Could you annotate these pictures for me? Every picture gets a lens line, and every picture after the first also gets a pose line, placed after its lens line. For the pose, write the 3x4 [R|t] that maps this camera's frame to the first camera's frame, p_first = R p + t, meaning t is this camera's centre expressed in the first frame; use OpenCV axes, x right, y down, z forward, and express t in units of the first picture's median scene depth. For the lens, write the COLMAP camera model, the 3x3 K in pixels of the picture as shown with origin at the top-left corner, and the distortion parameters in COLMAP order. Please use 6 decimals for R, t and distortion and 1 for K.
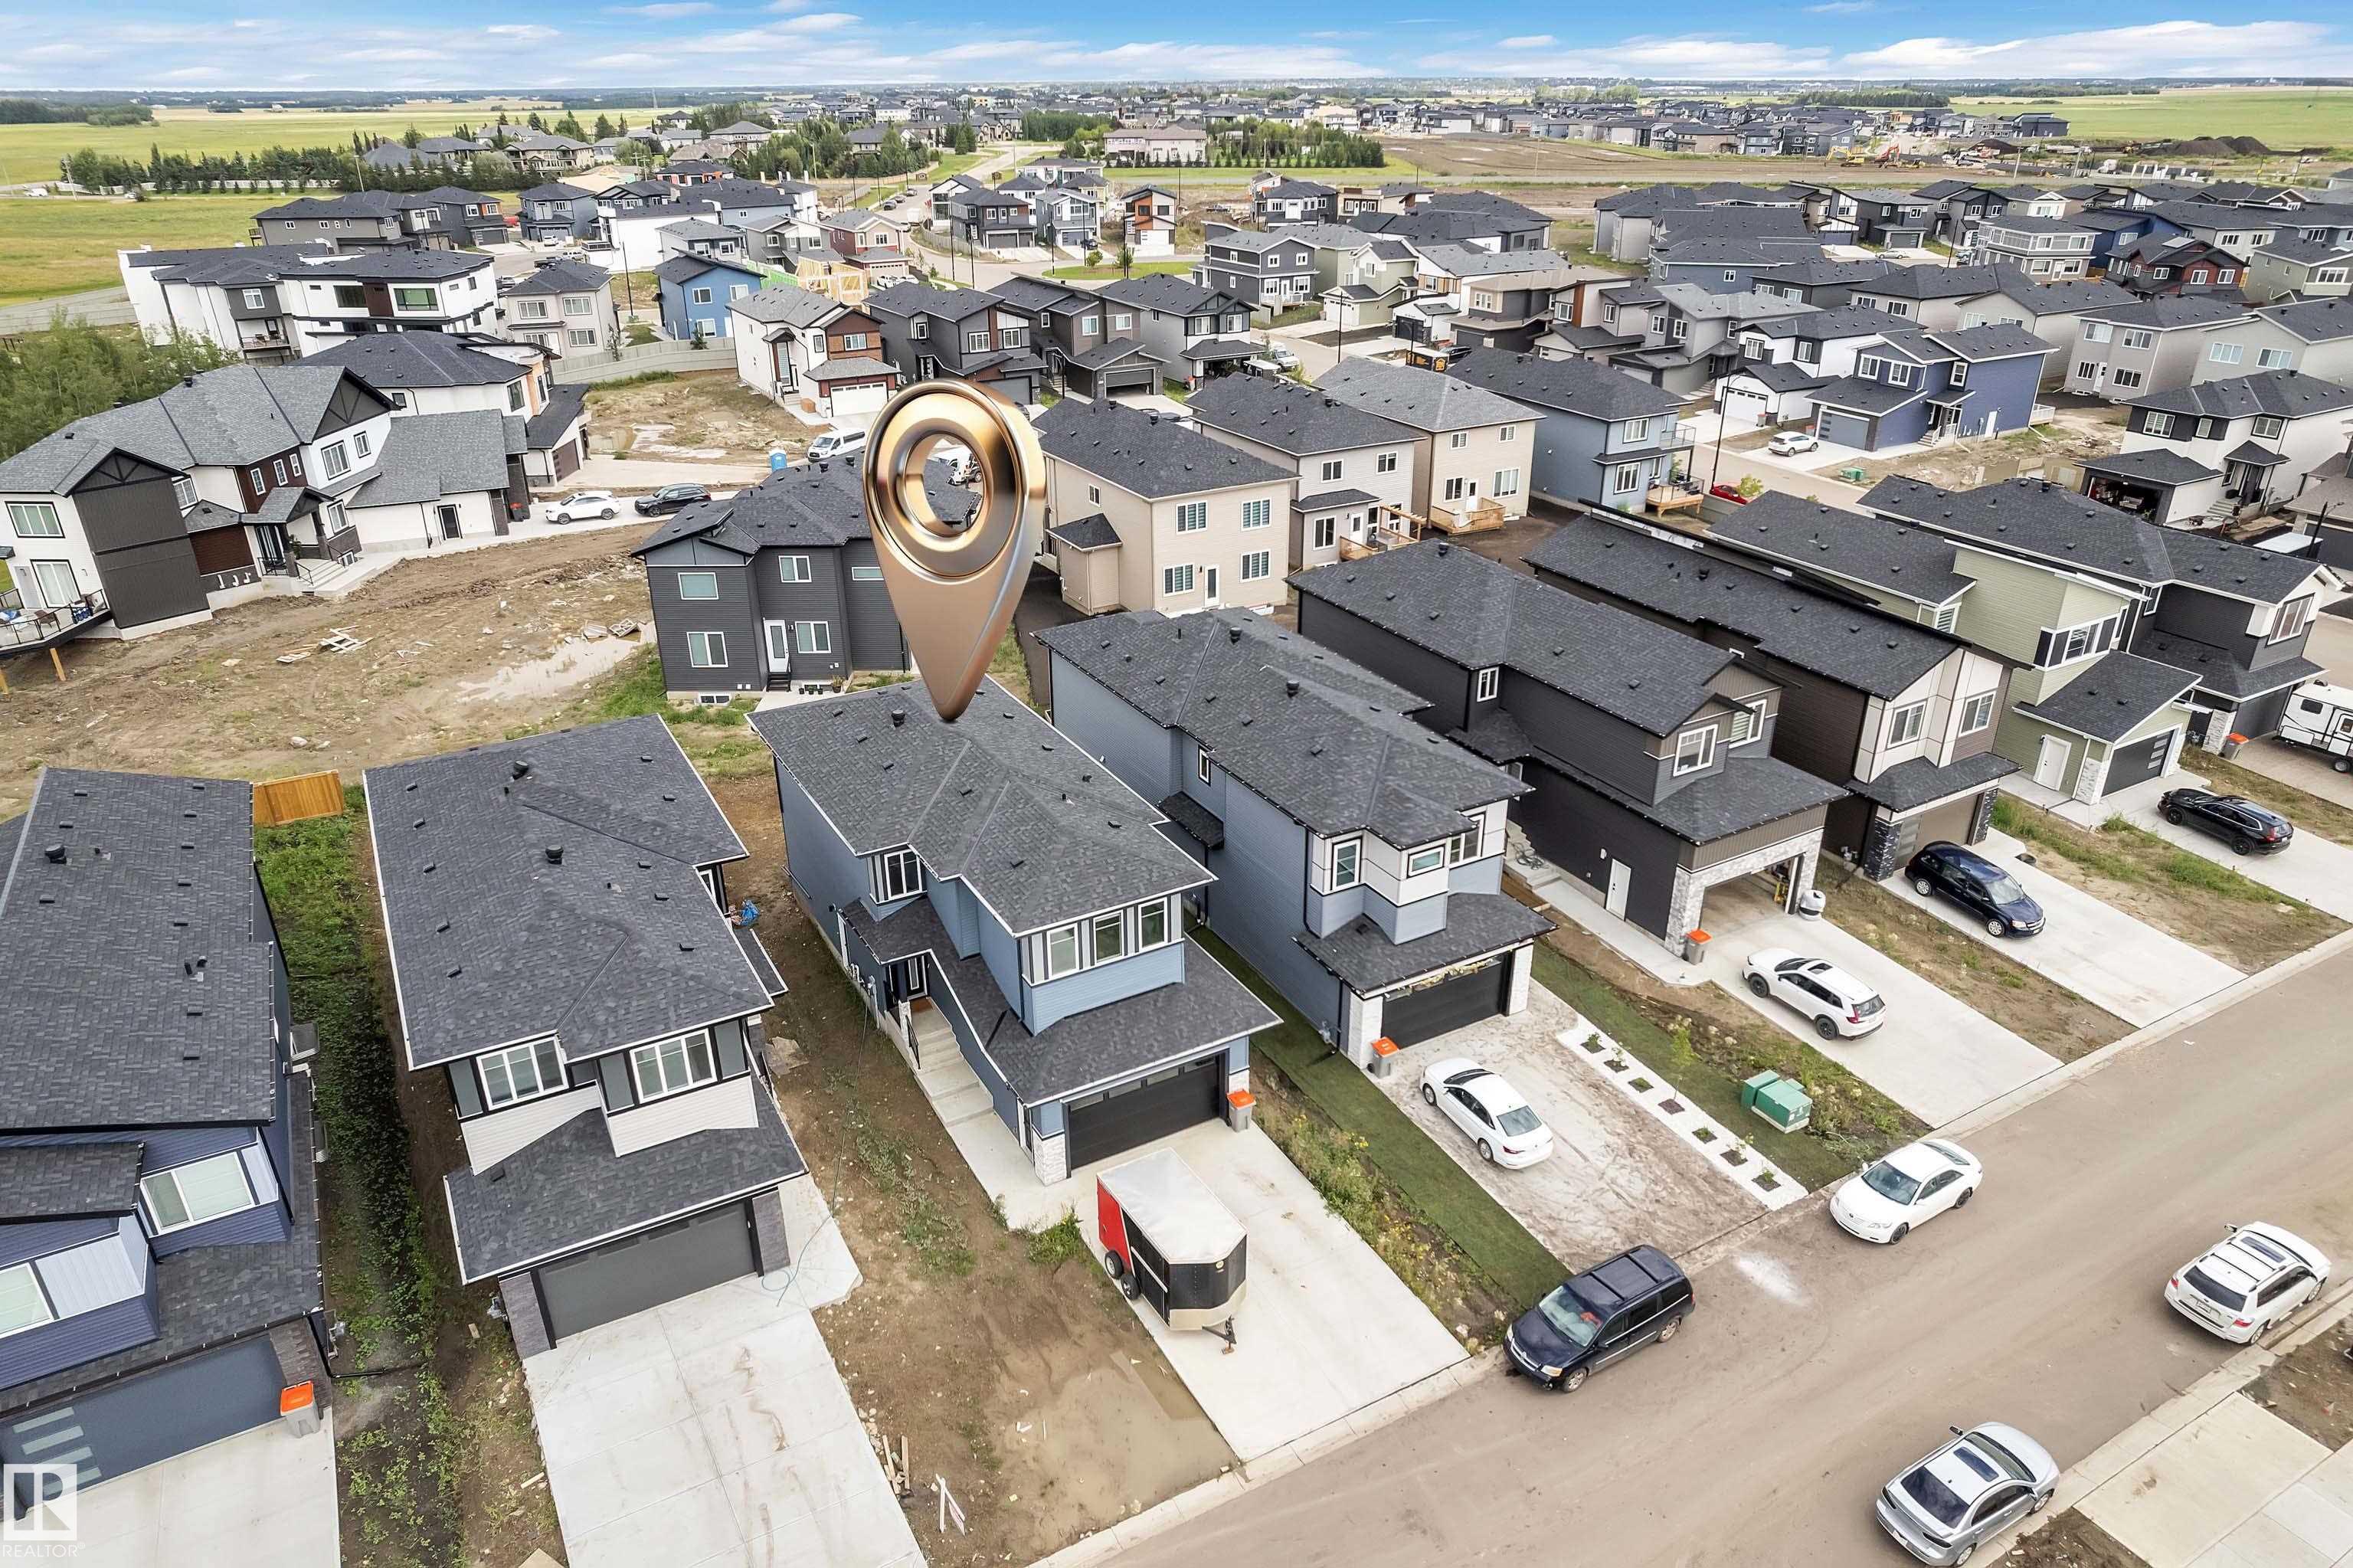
lens RADIAL K [[1508.7, 0, 1180.6], [0, 1508.7, 776.1], [0, 0, 1]] dist [-0.085695, 0.076154]
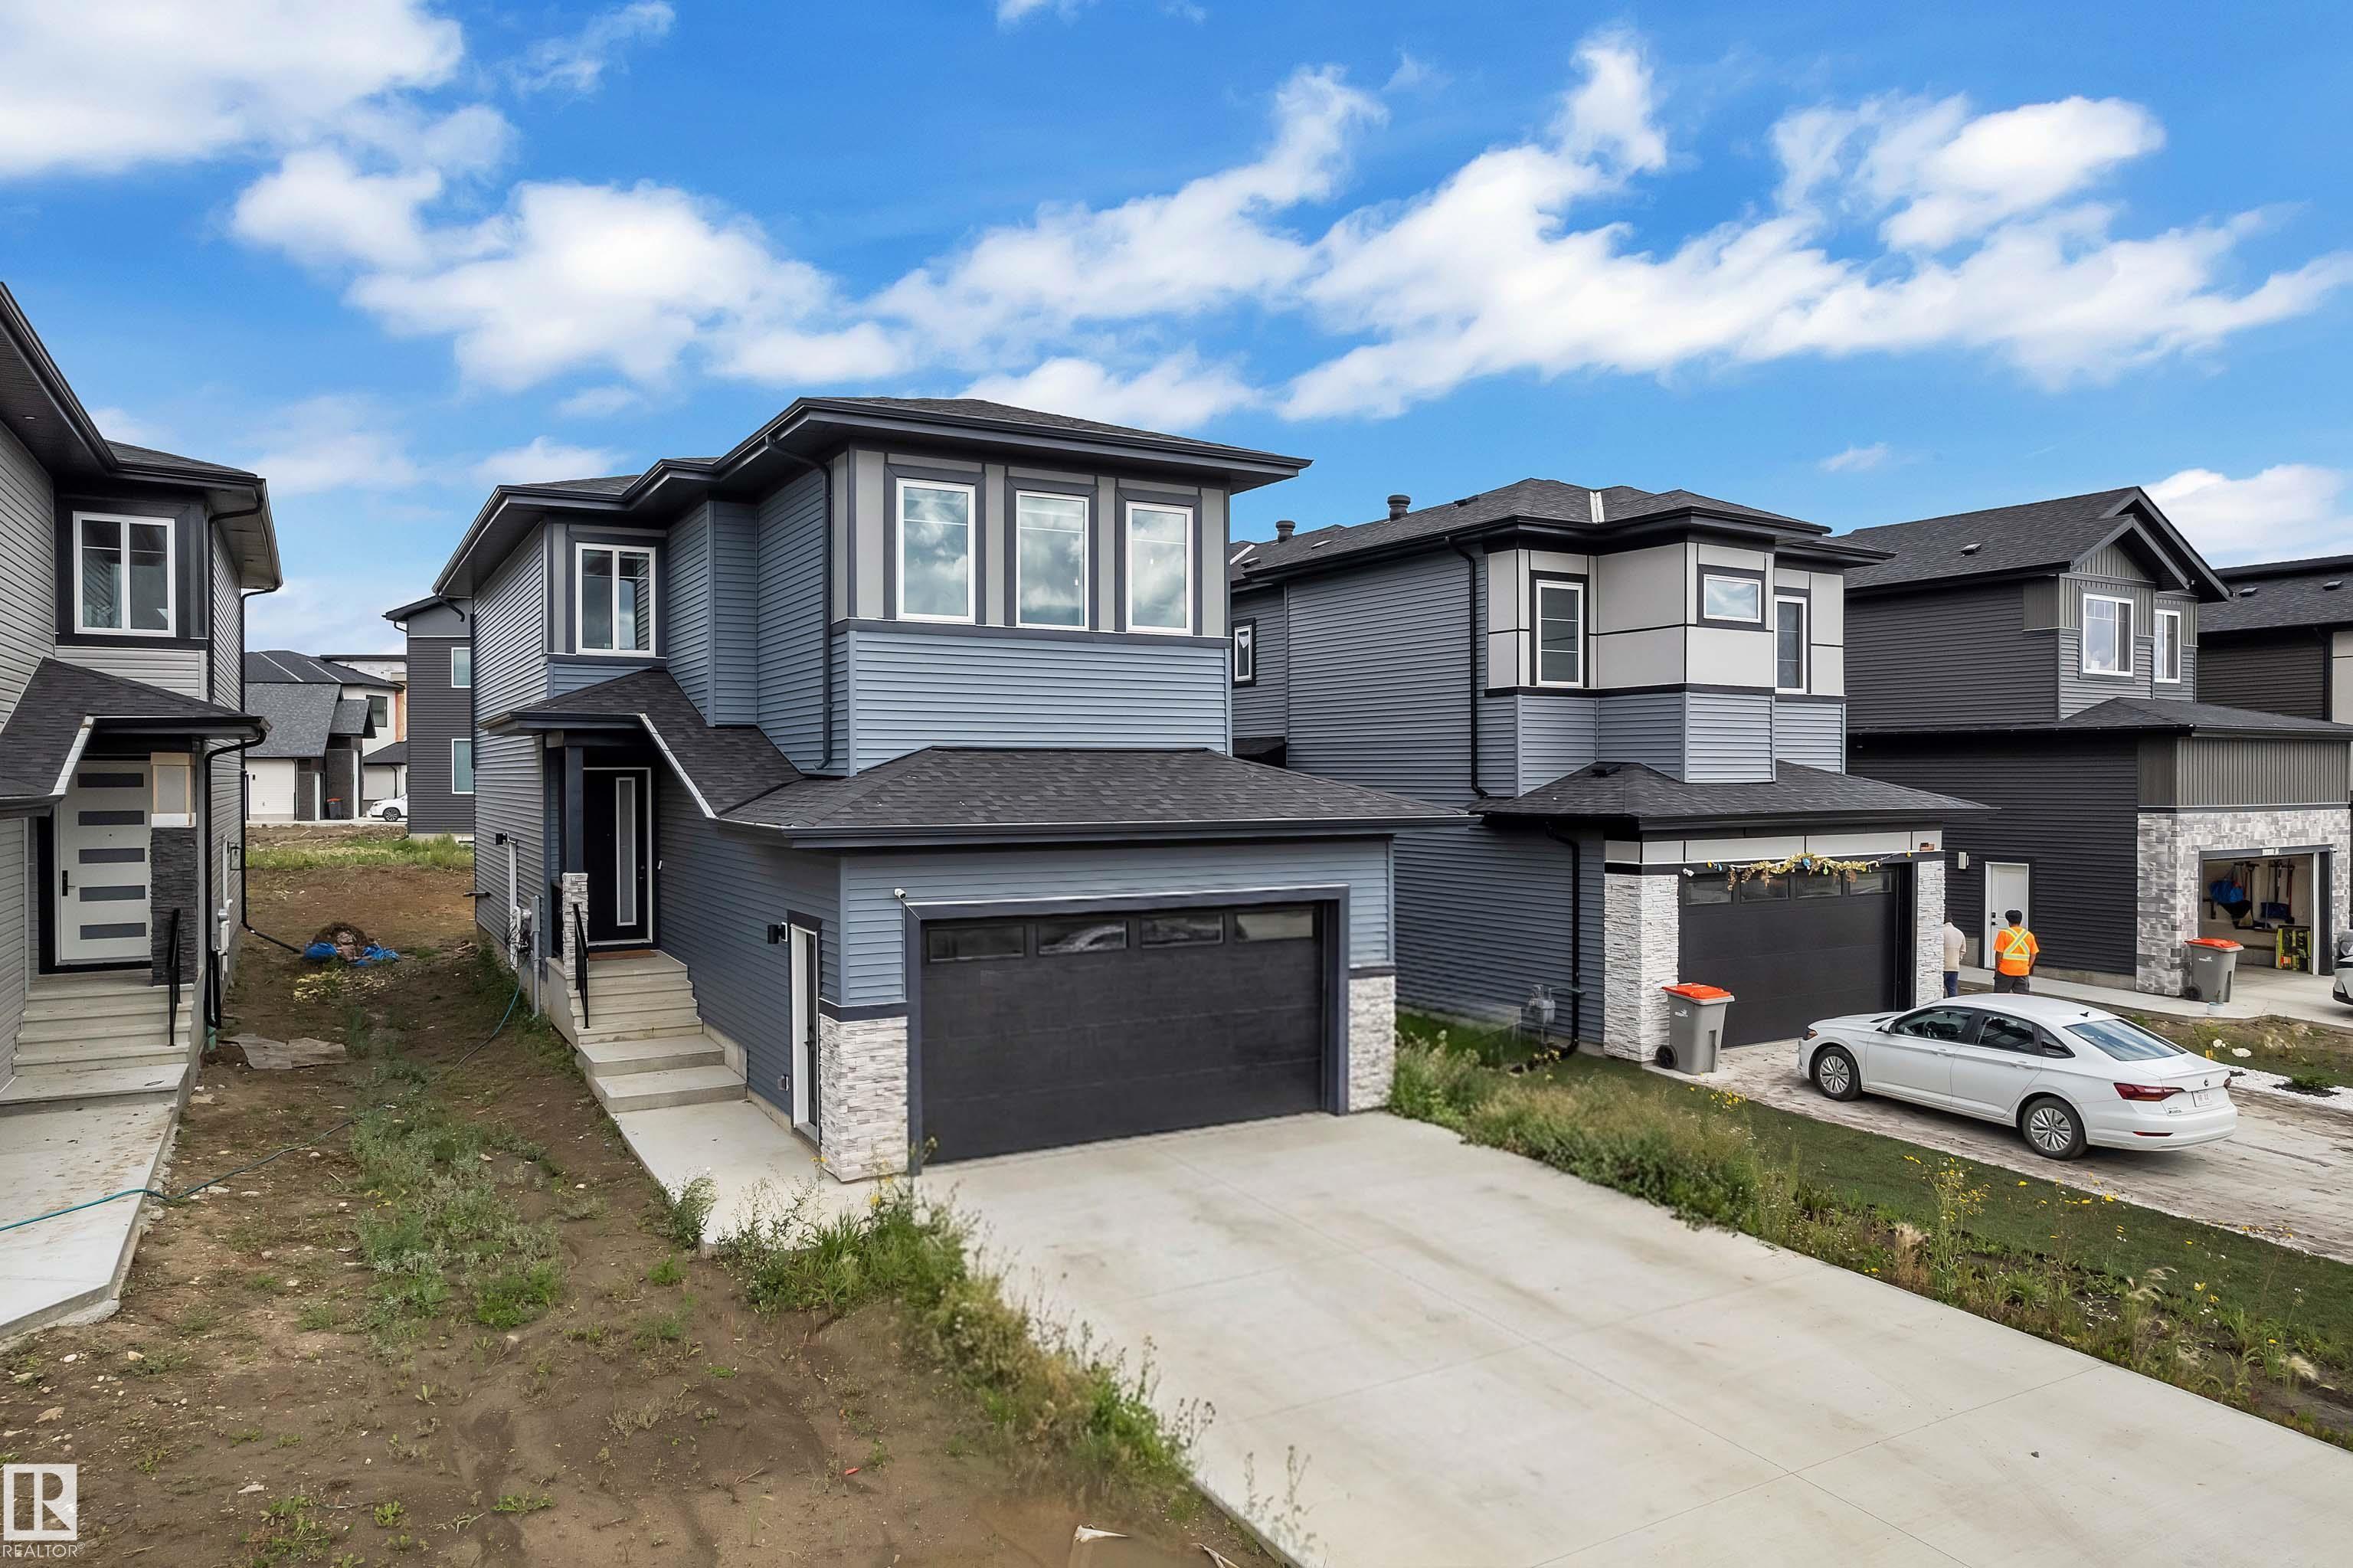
lens RADIAL K [[1508.7, 0, 1180.6], [0, 1508.7, 776.1], [0, 0, 1]] dist [-0.085695, 0.076154]
pose [[0.999860, 0.006472, 0.015412, -0.017425], [0.000565, 0.908383, -0.418138, 0.302024], [-0.016706, 0.418088, 0.908253, 0.594478]]
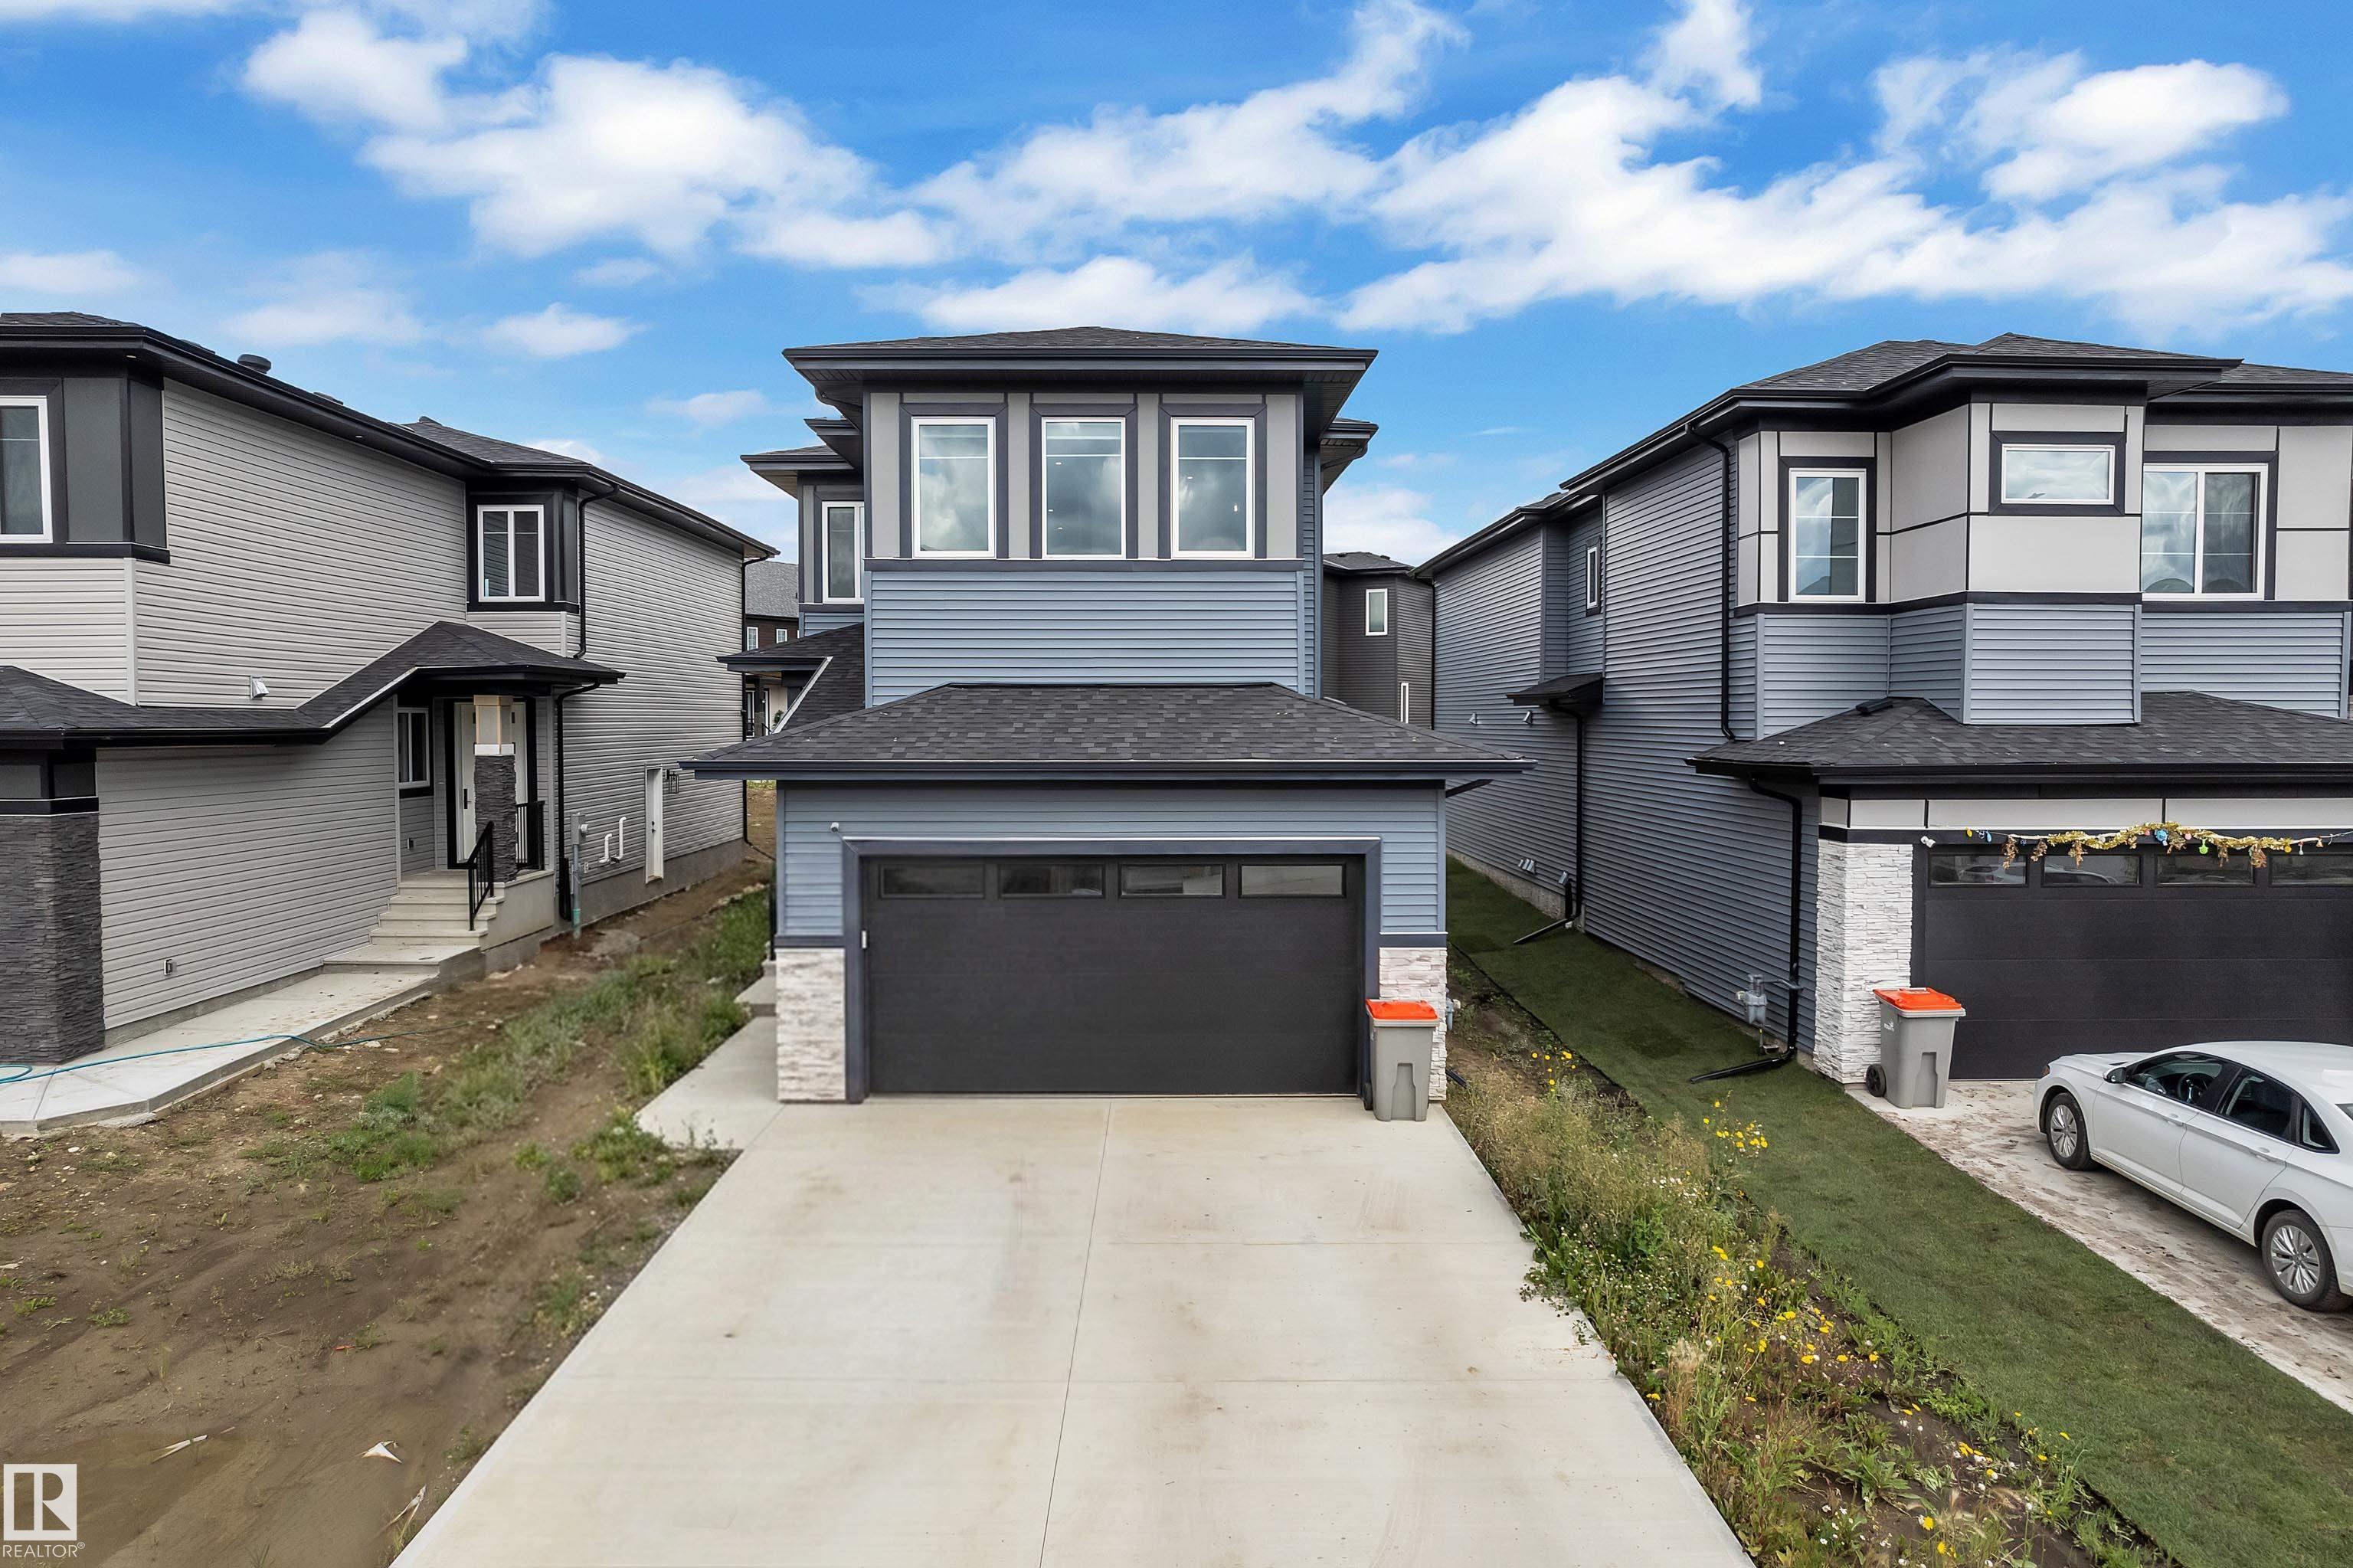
lens RADIAL K [[1508.7, 0, 1180.6], [0, 1508.7, 776.1], [0, 0, 1]] dist [-0.085695, 0.076154]
pose [[0.883073, 0.025386, -0.468548, 0.144561], [-0.202386, 0.921488, -0.331510, 0.273928], [0.423346, 0.387575, 0.818879, 0.655937]]
